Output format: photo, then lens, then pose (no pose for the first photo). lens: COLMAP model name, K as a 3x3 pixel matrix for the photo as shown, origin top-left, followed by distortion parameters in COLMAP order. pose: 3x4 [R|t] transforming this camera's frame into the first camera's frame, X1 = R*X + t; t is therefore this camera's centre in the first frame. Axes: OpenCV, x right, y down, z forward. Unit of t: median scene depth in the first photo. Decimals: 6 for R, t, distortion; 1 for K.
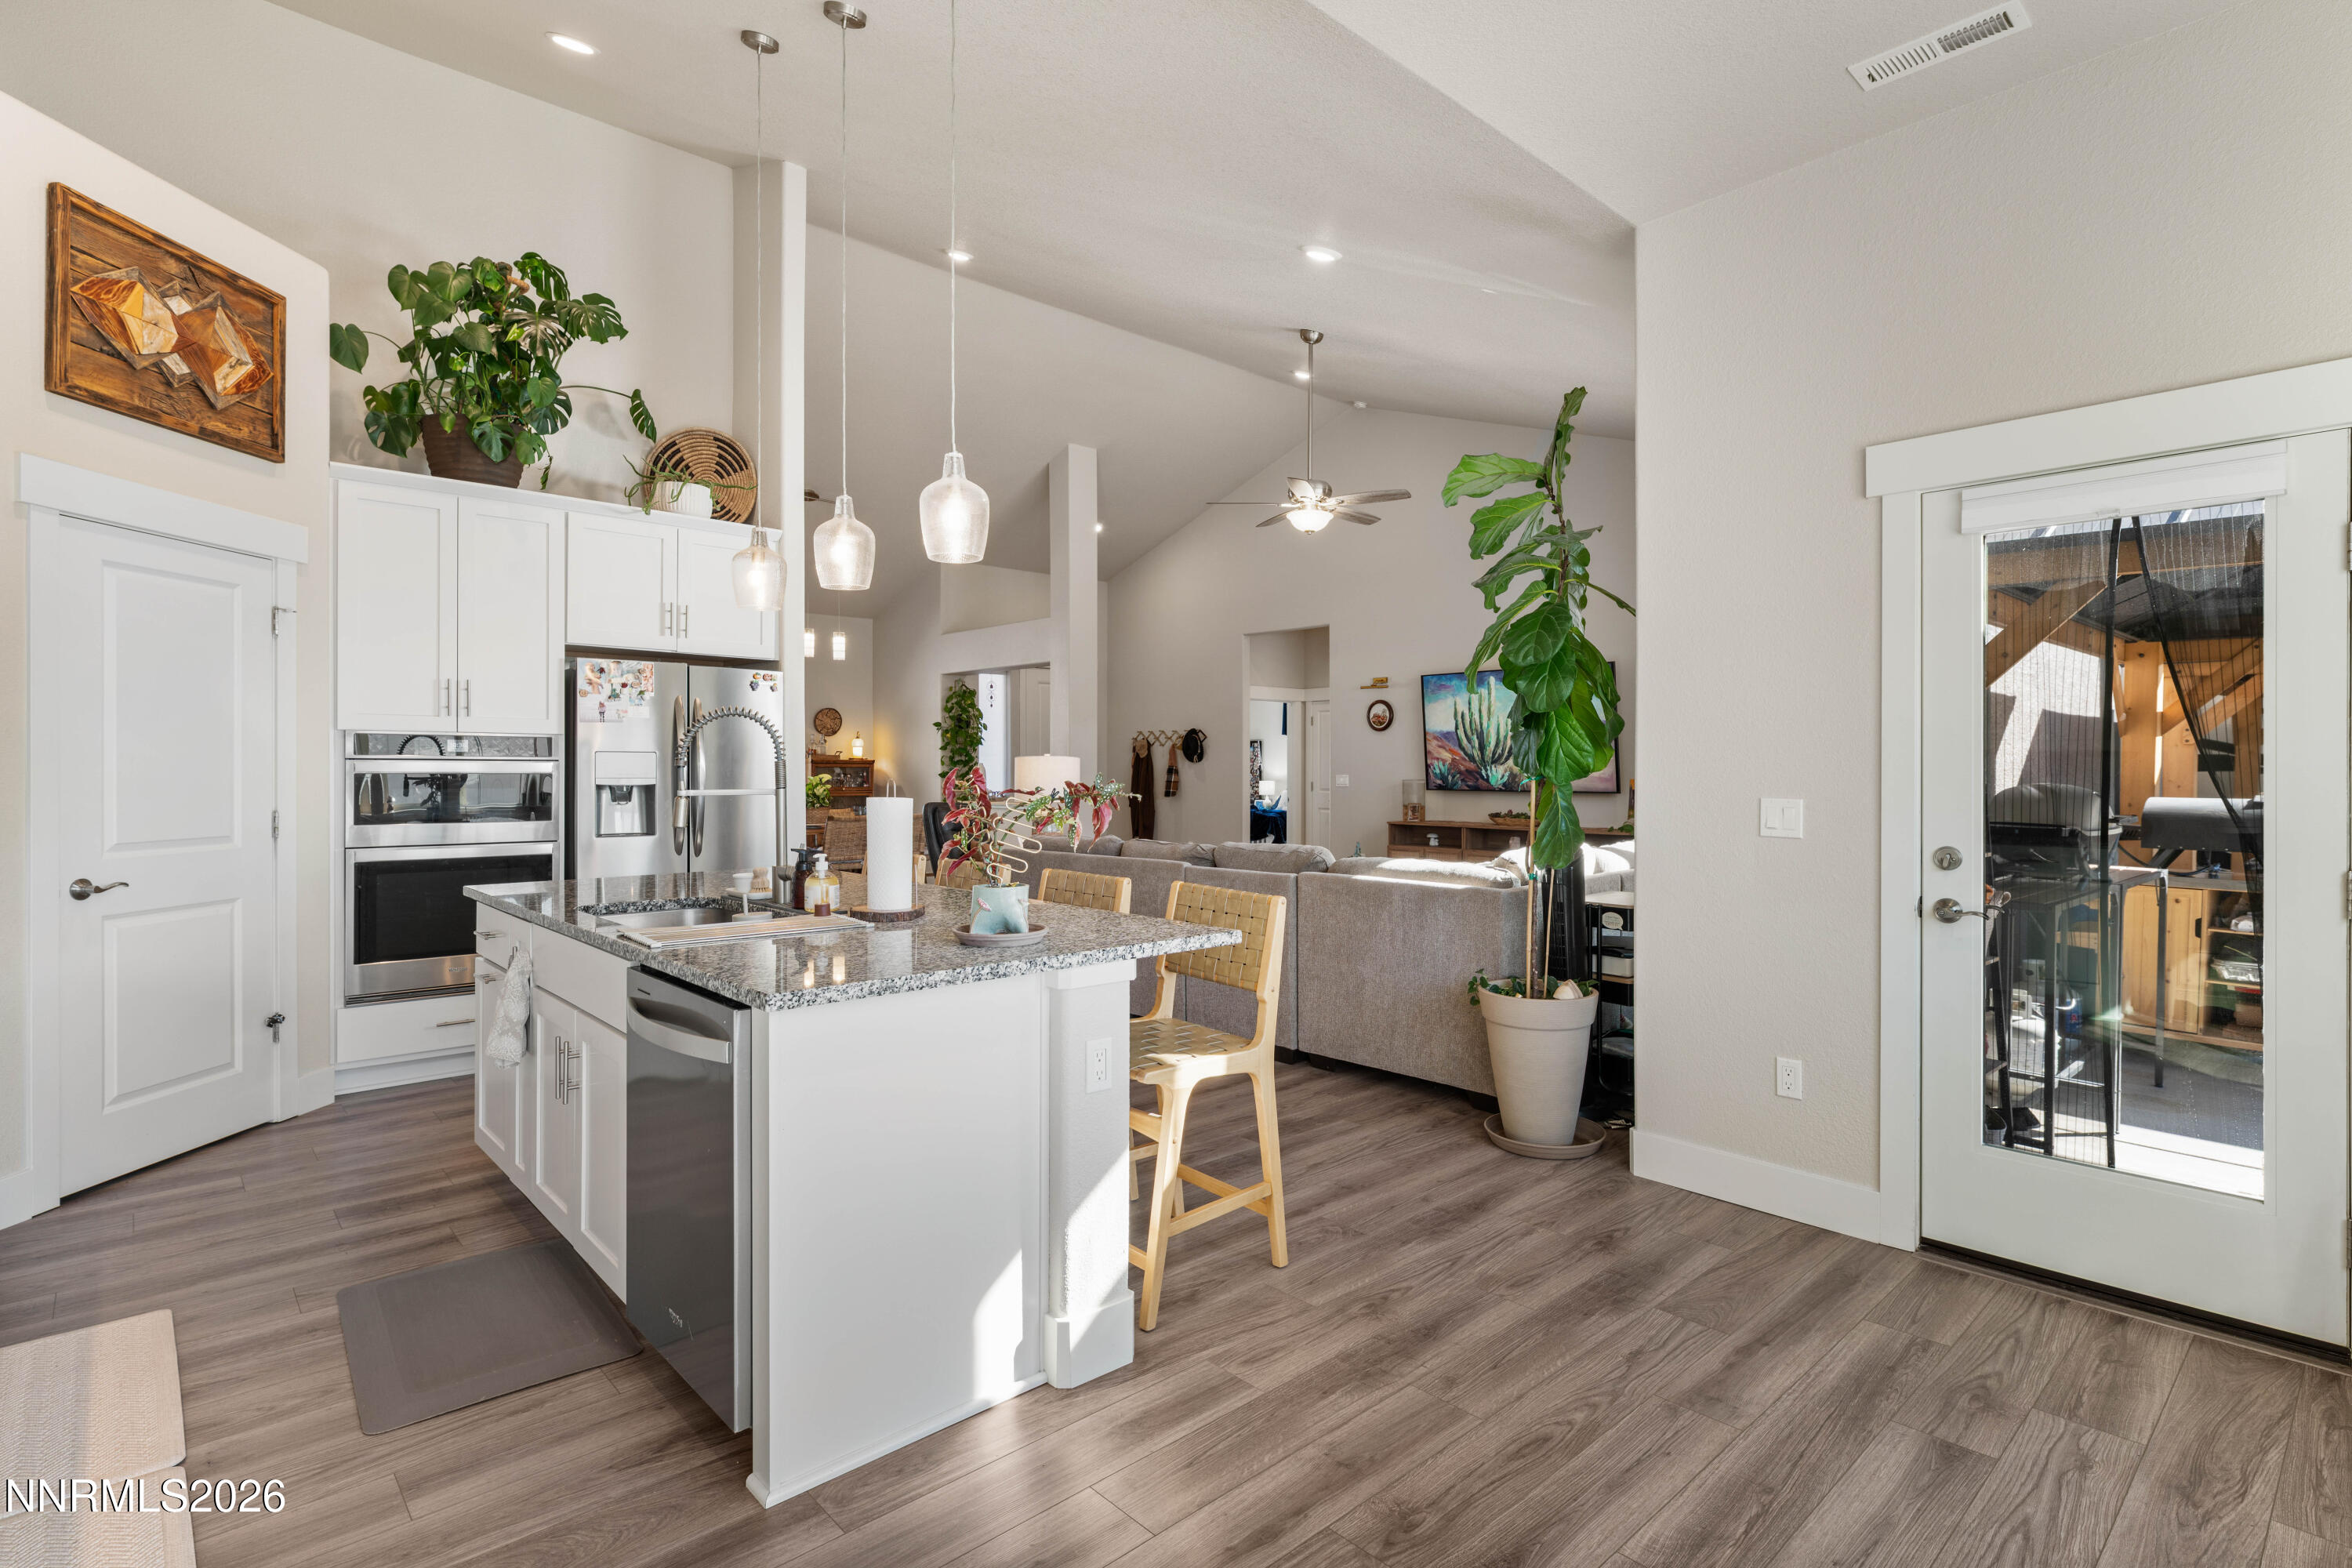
lens RADIAL K [[1142.9, 0, 1176.2], [0, 1142.9, 768.8], [0, 0, 1]] dist [0.000868, -0.000720]
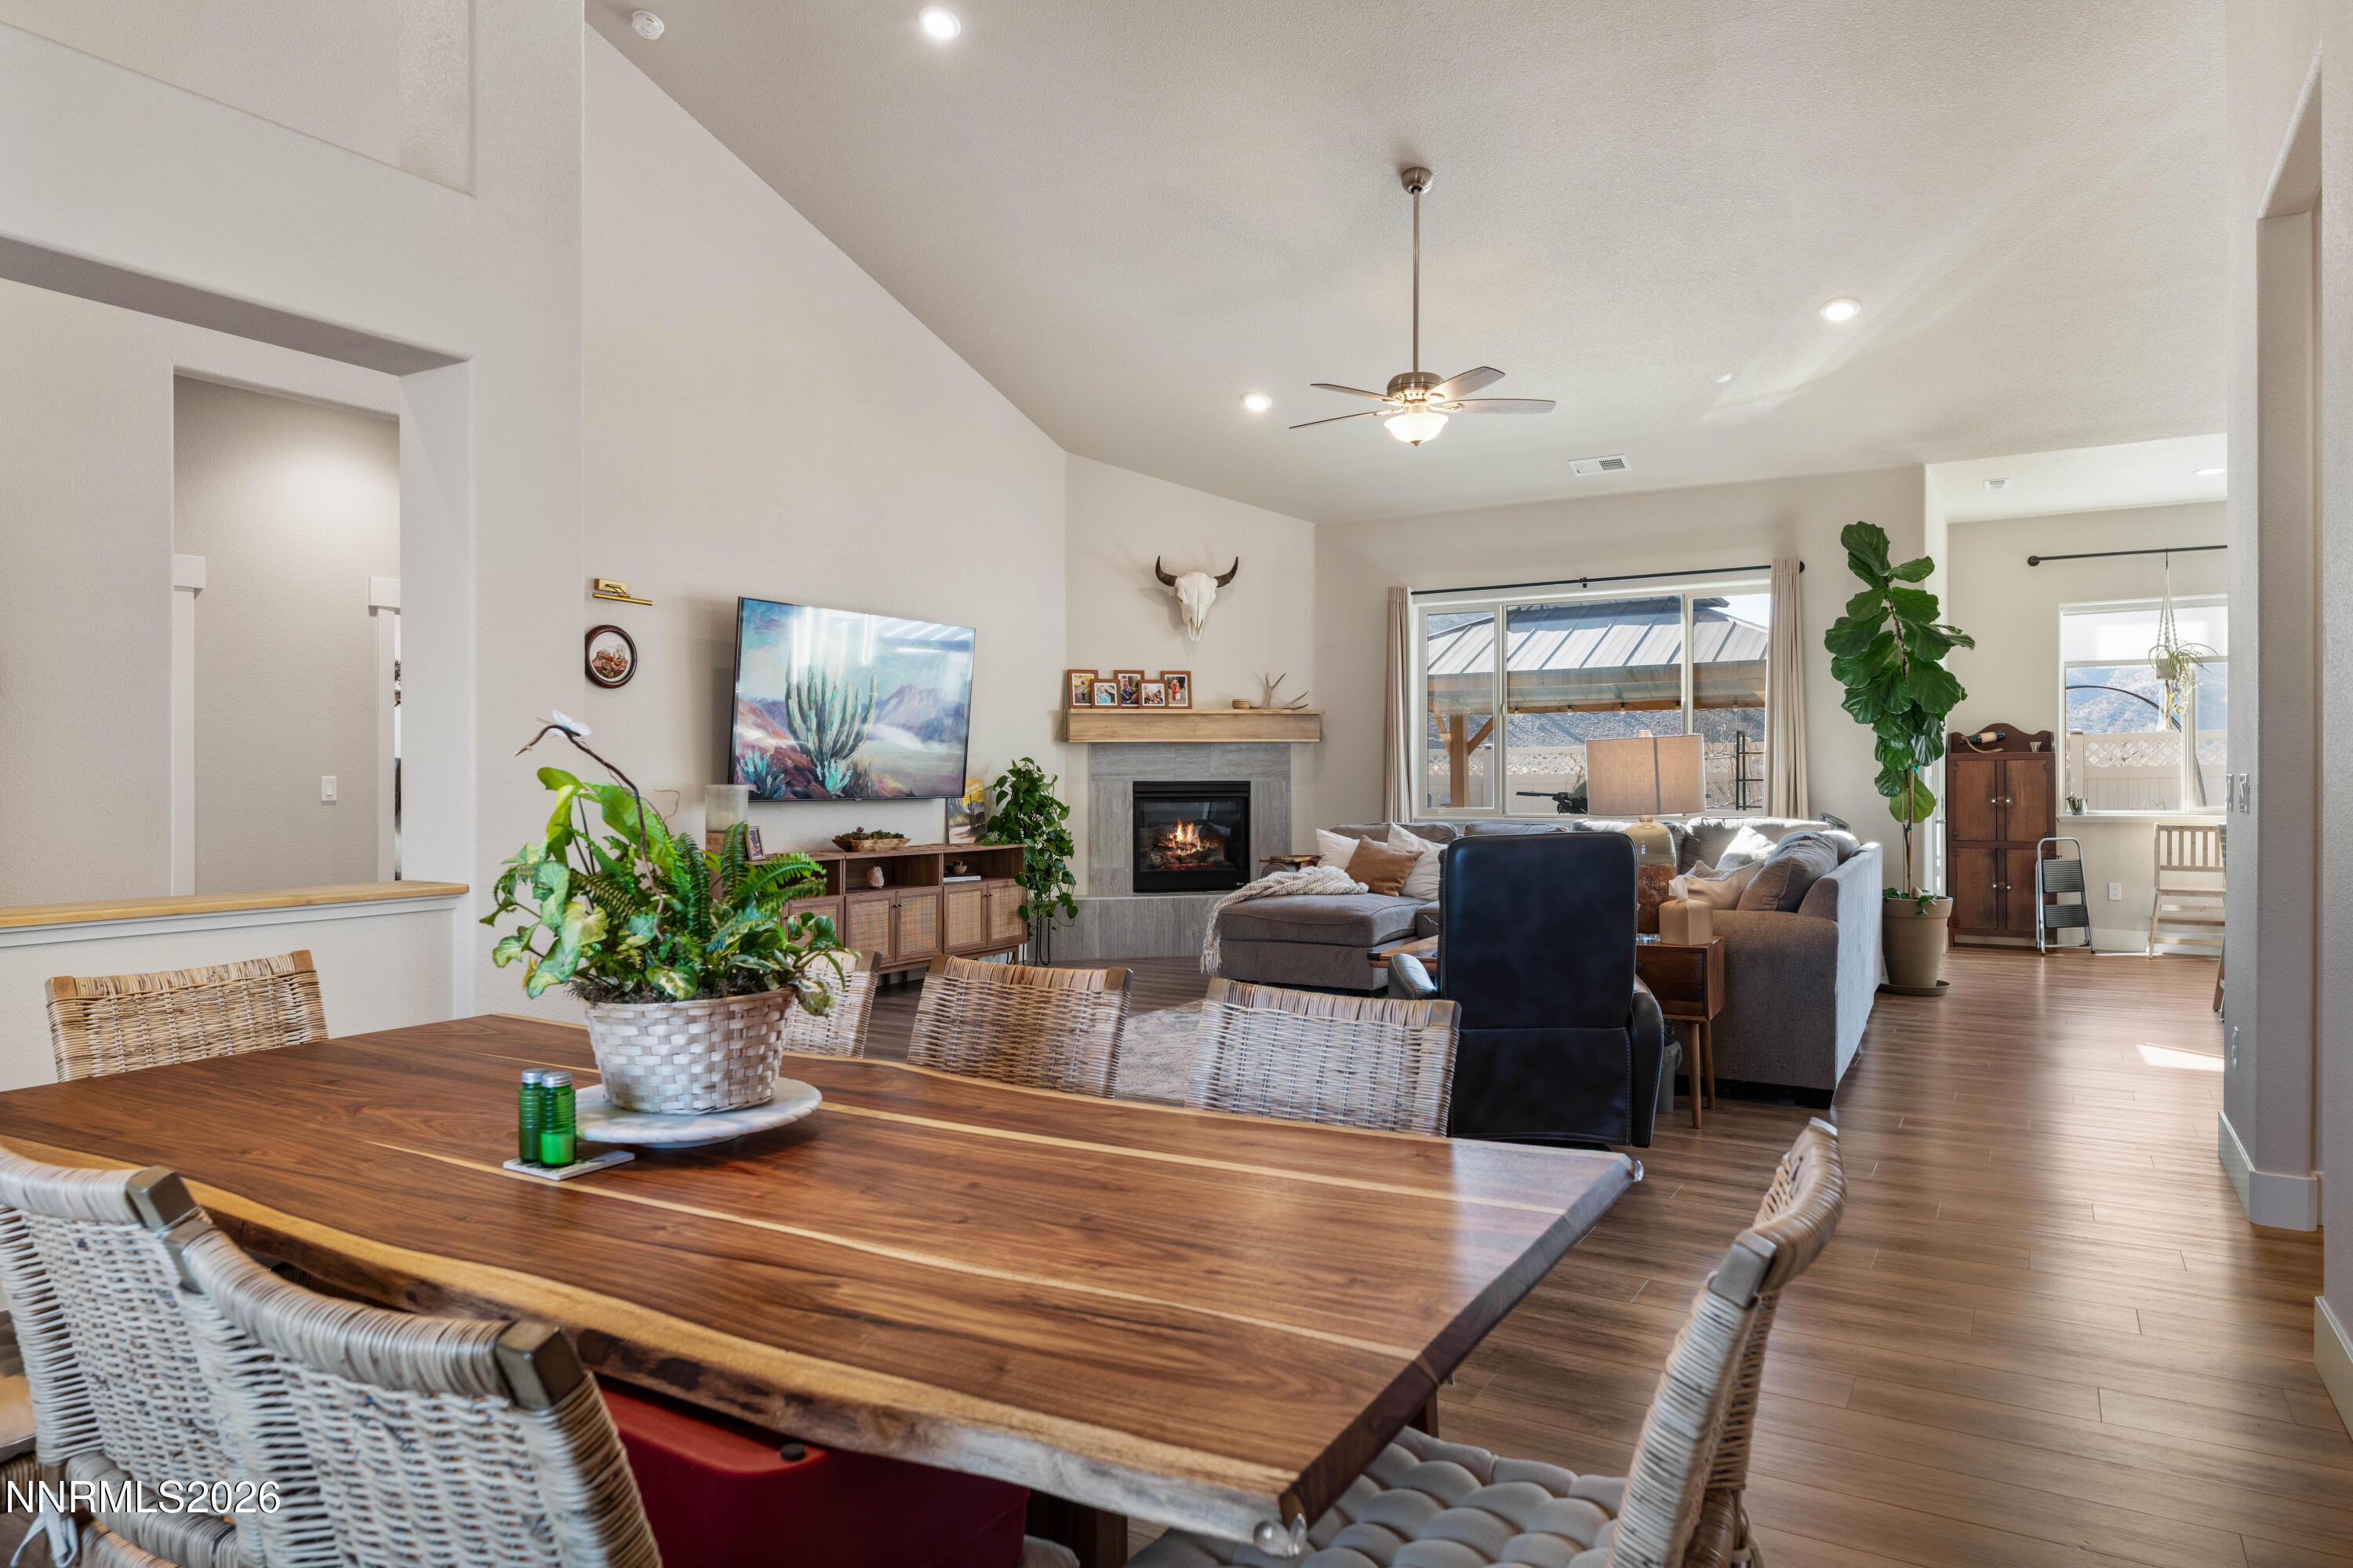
lens RADIAL K [[1426.9, 0, 1170.0], [0, 1426.9, 776.2], [0, 0, 1]] dist [-0.001733, -0.001048]
pose [[-0.278051, 0.001779, 0.960565, -0.536921], [0.004378, 0.999990, -0.000585, 0.007665], [-0.960556, 0.004042, -0.278056, 1.042541]]
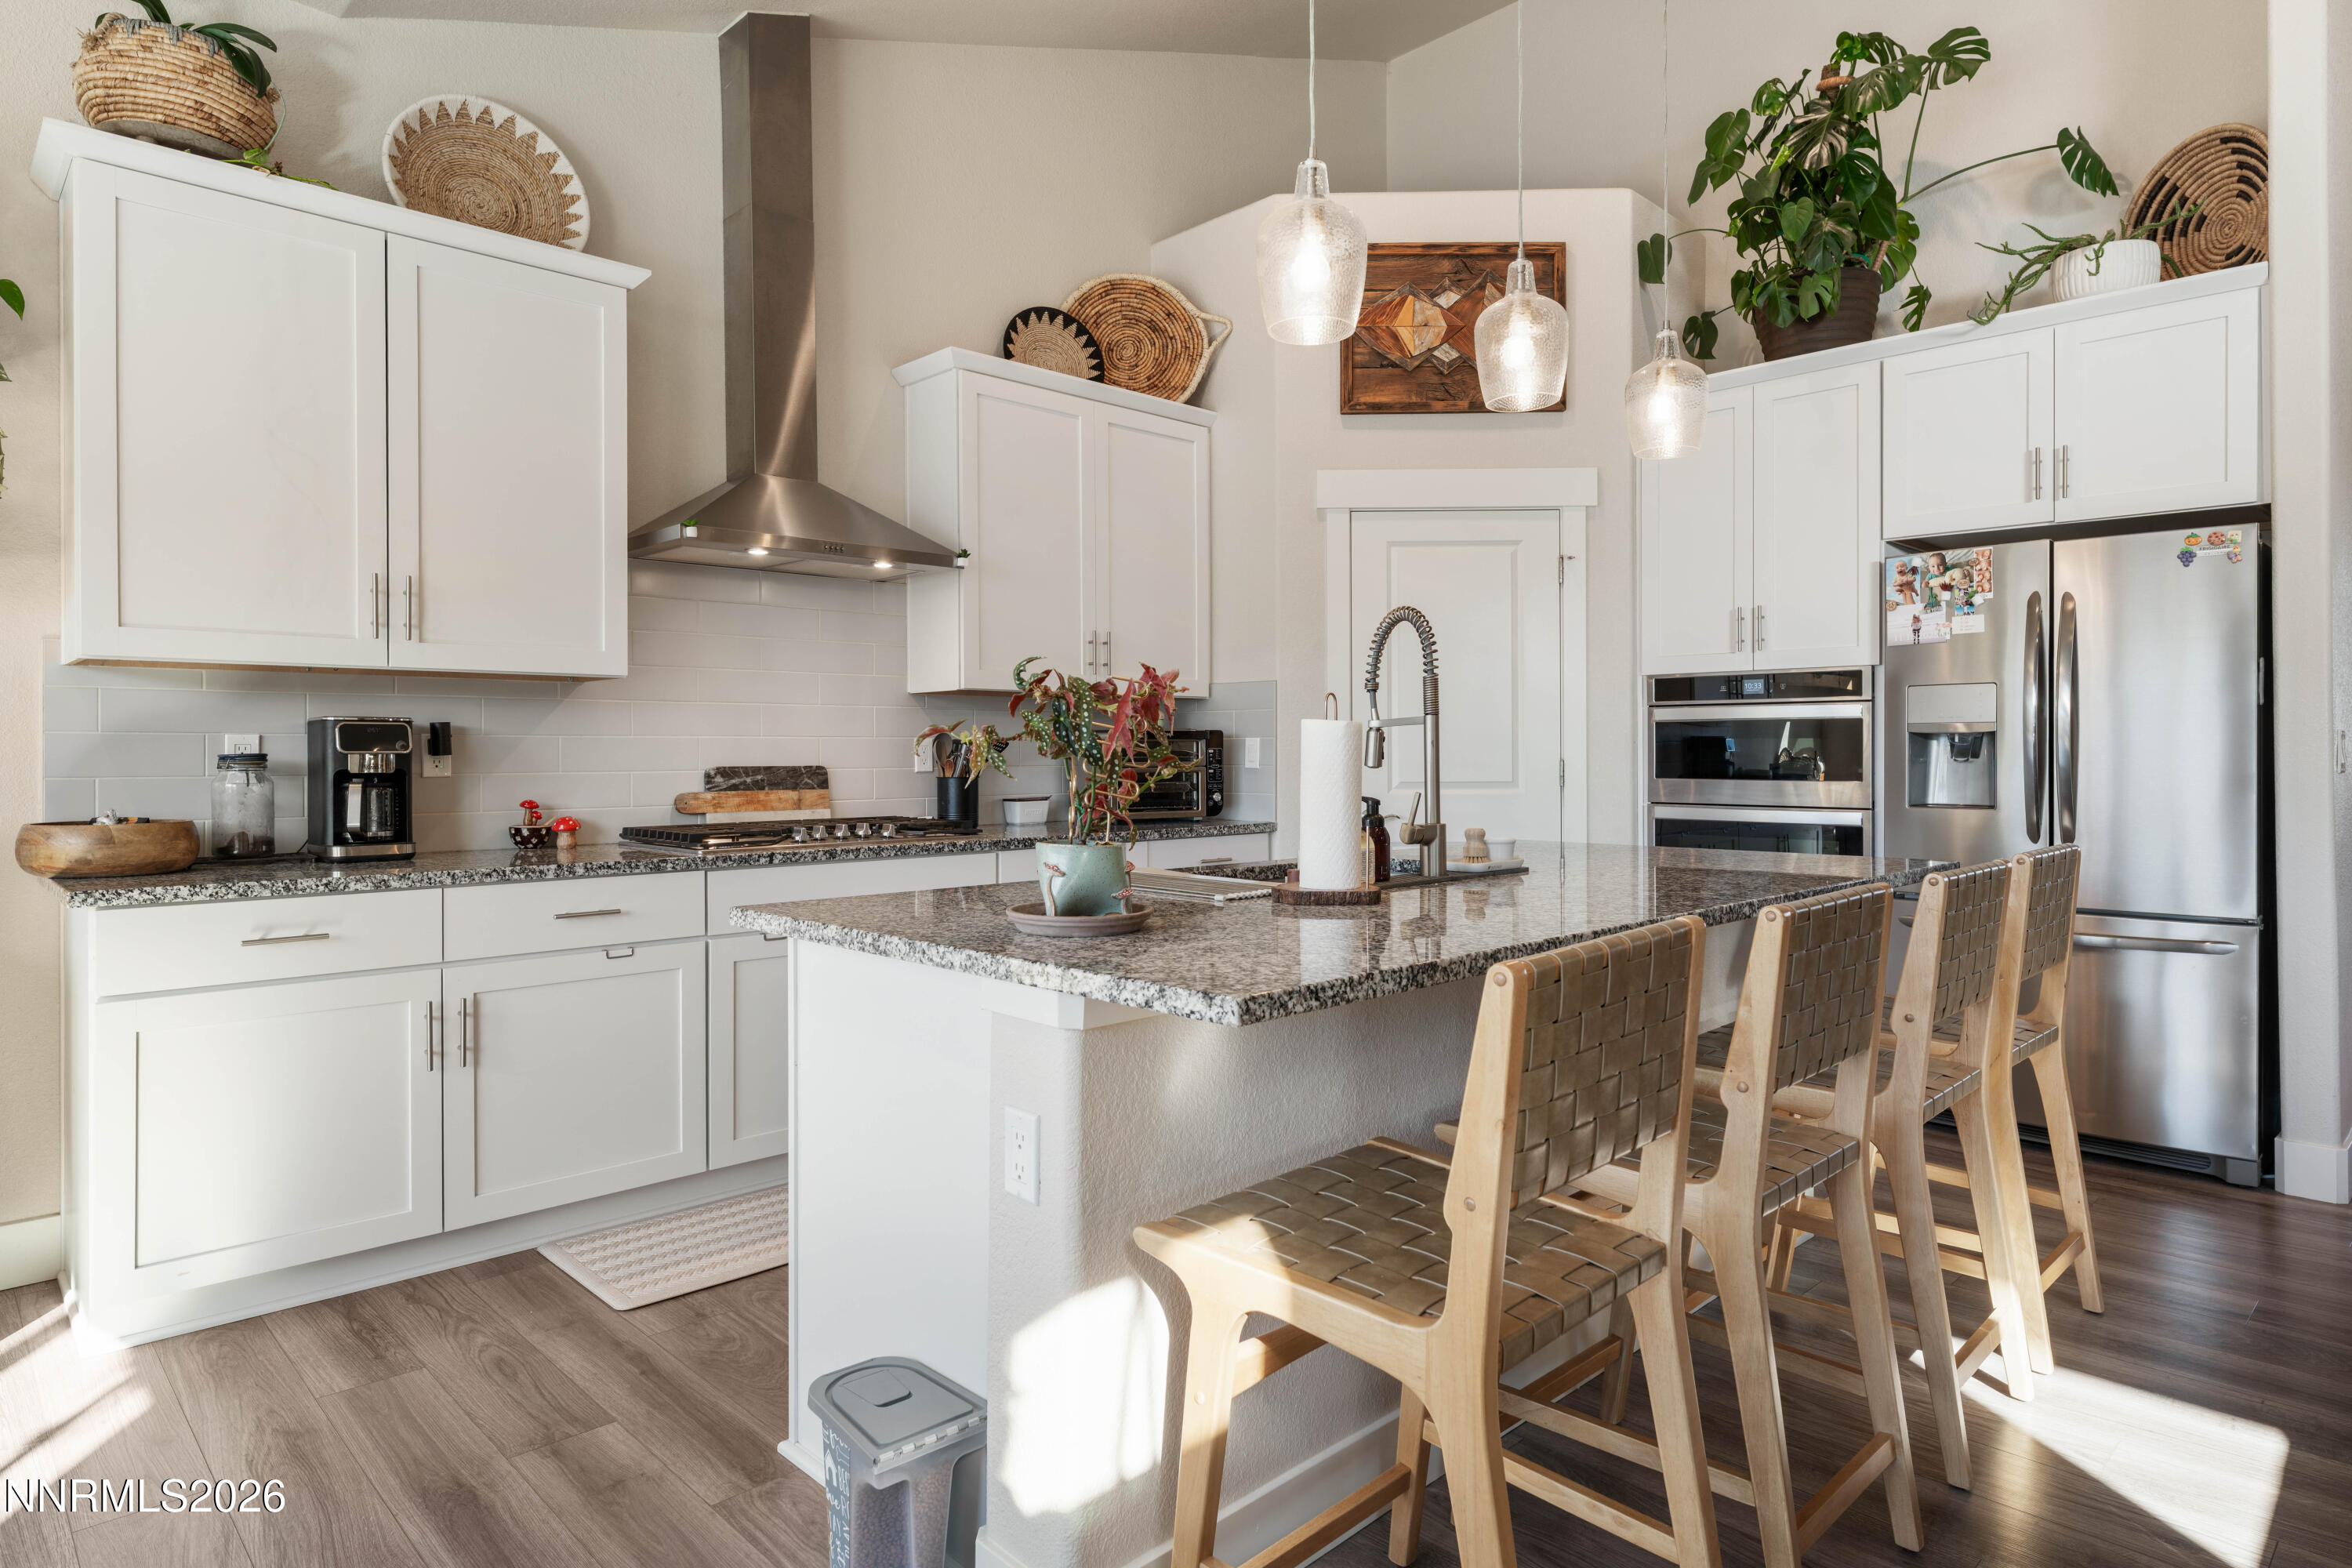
lens RADIAL K [[1323.6, 0, 1175.0], [0, 1323.6, 759.5], [0, 0, 1]] dist [0.002938, -0.002160]
pose [[0.019520, 0.006237, -0.999790, 0.156573], [0.001705, 0.999979, 0.006271, 0.012751], [0.999808, -0.001827, 0.019509, 0.269729]]
